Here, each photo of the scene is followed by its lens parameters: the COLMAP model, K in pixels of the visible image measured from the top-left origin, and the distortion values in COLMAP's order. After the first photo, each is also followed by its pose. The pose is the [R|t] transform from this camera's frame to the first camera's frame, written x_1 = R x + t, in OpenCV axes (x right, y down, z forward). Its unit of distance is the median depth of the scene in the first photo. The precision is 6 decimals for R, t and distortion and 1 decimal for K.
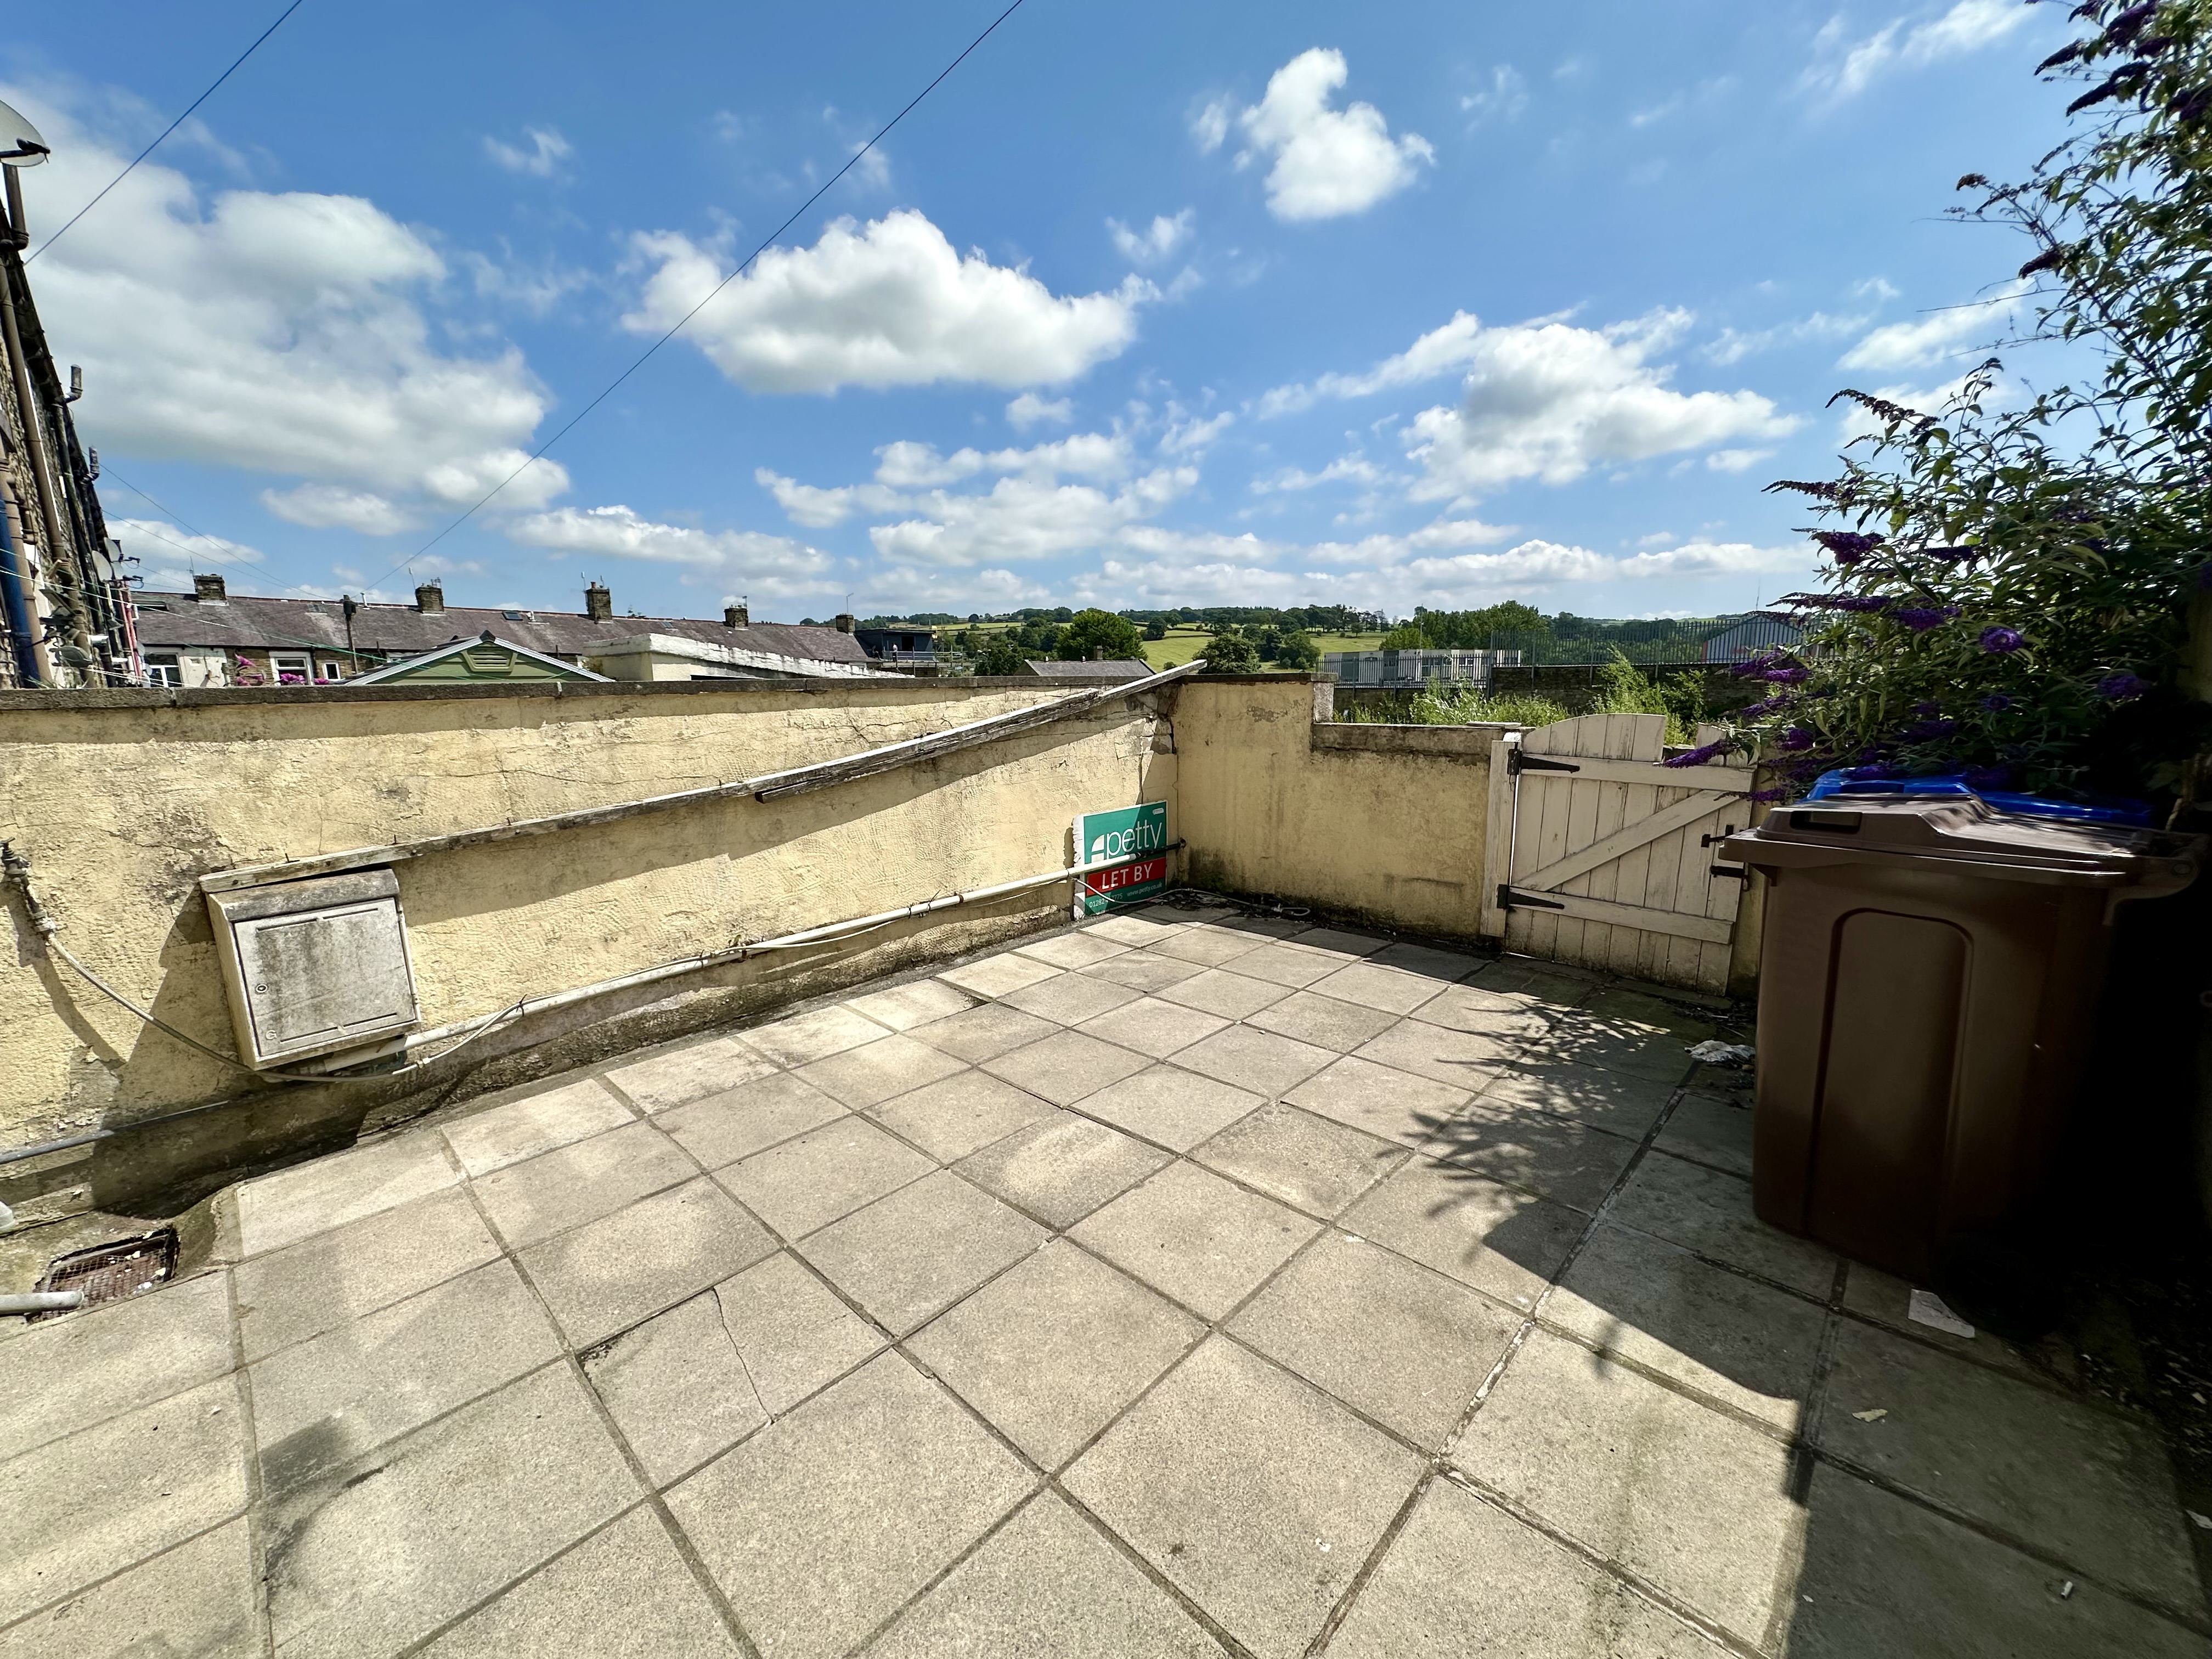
lens RADIAL K [[884.6, 0, 1110.5], [0, 884.6, 828.9], [0, 0, 1]] dist [-0.000580, -0.000054]
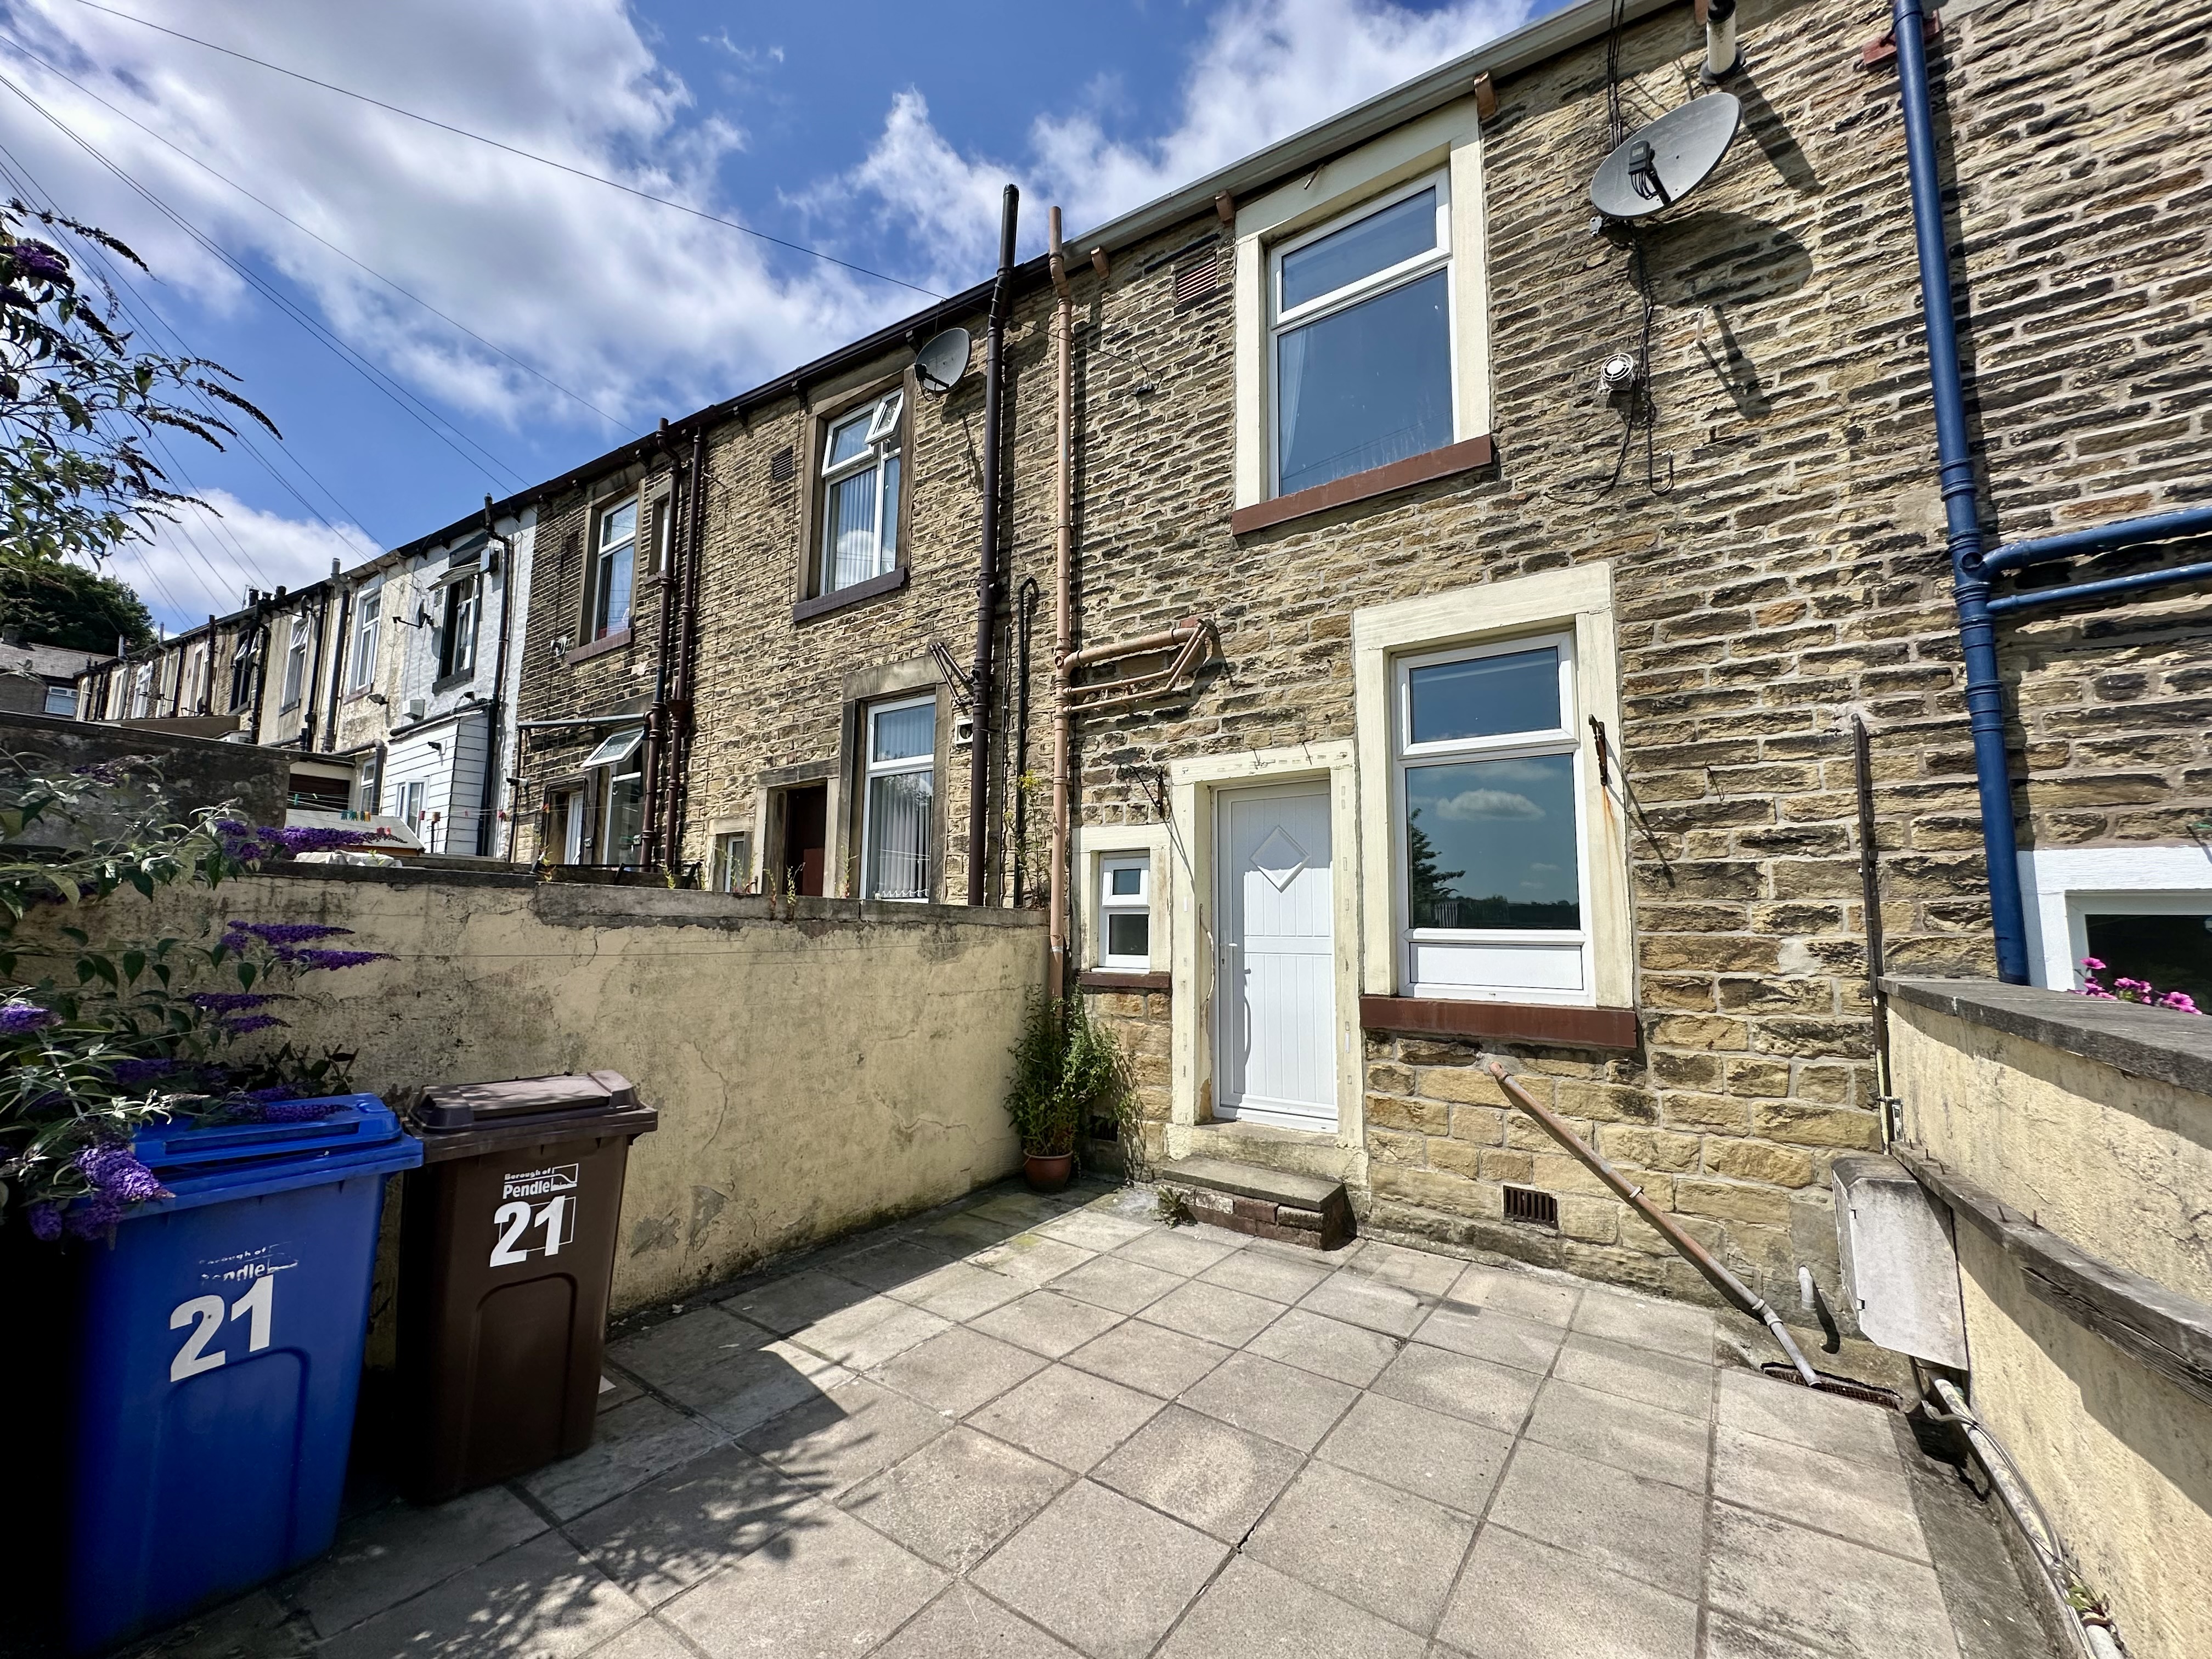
lens RADIAL K [[880.7, 0, 1108.9], [0, 880.7, 829.3], [0, 0, 1]] dist [-0.001694, 0.000338]
pose [[-0.990055, -0.010699, -0.140270, 0.167496], [-0.018136, 0.998490, 0.051845, -0.335720], [0.139504, 0.053873, -0.988755, 1.646775]]
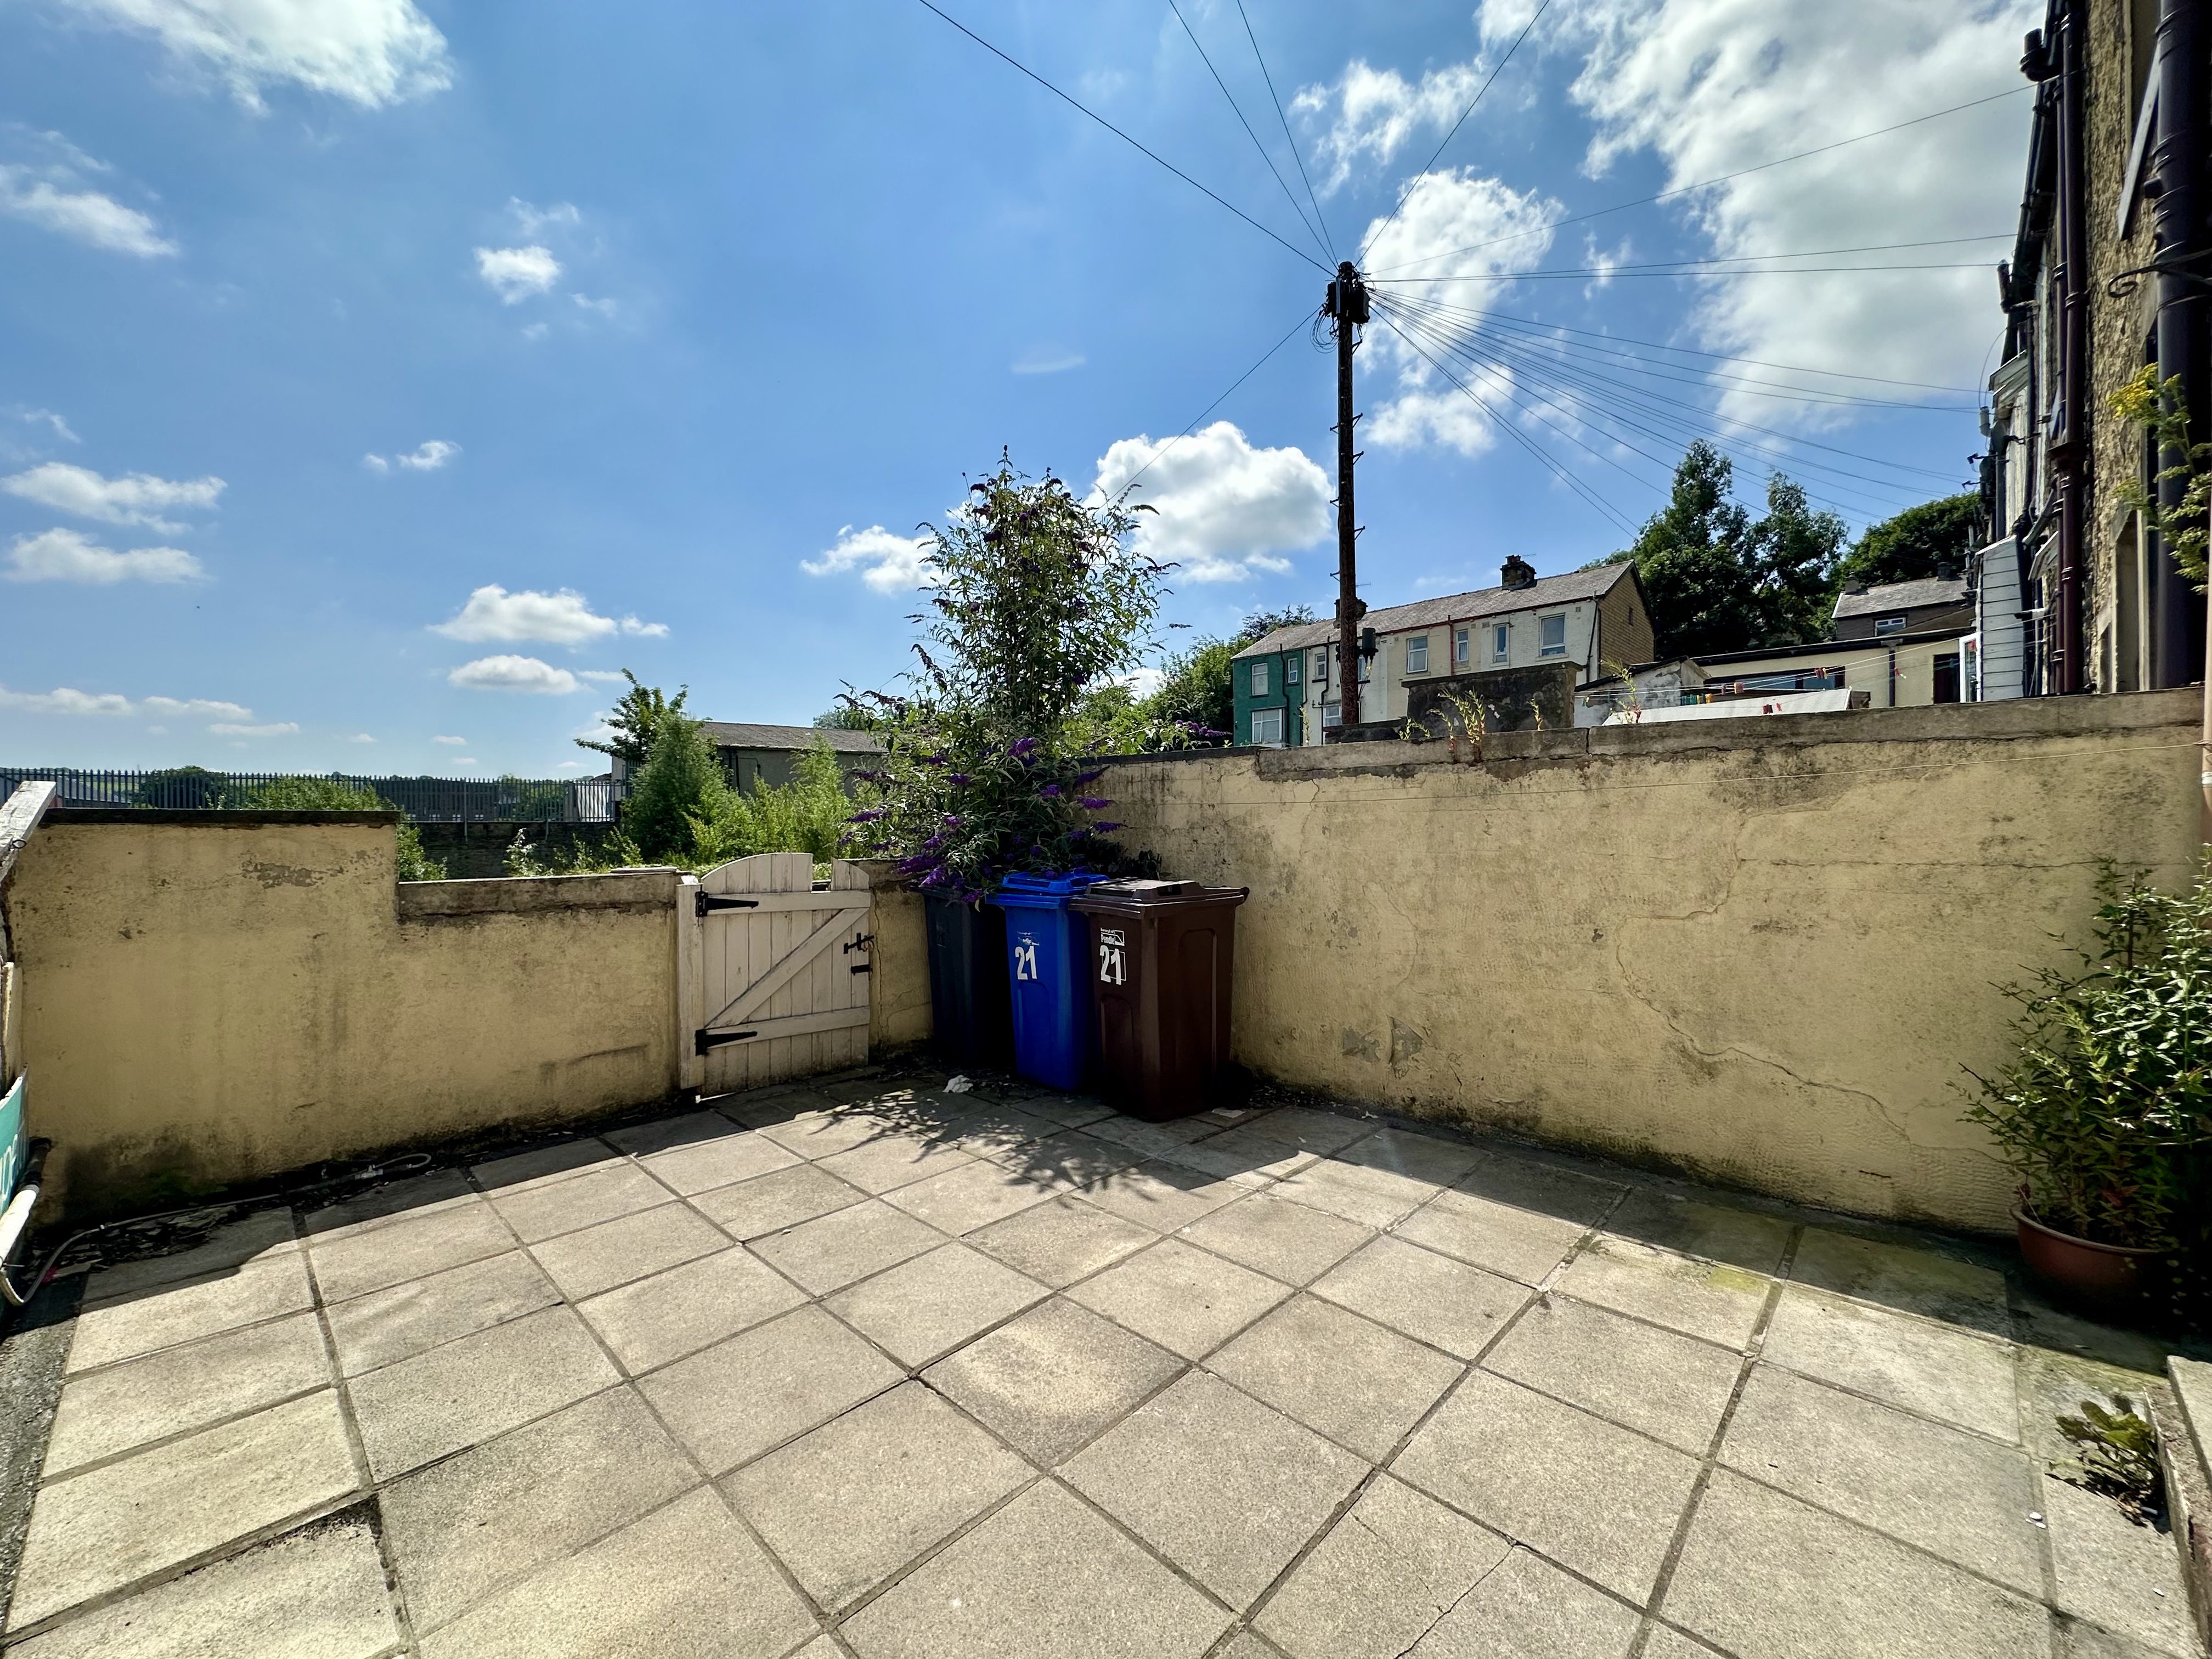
lens RADIAL K [[880.7, 0, 1108.9], [0, 880.7, 829.3], [0, 0, 1]] dist [-0.001694, 0.000338]
pose [[0.011515, 0.013193, 0.999847, -0.761600], [0.172665, 0.984867, -0.014984, -0.090268], [-0.984913, 0.172811, 0.009063, 0.726394]]
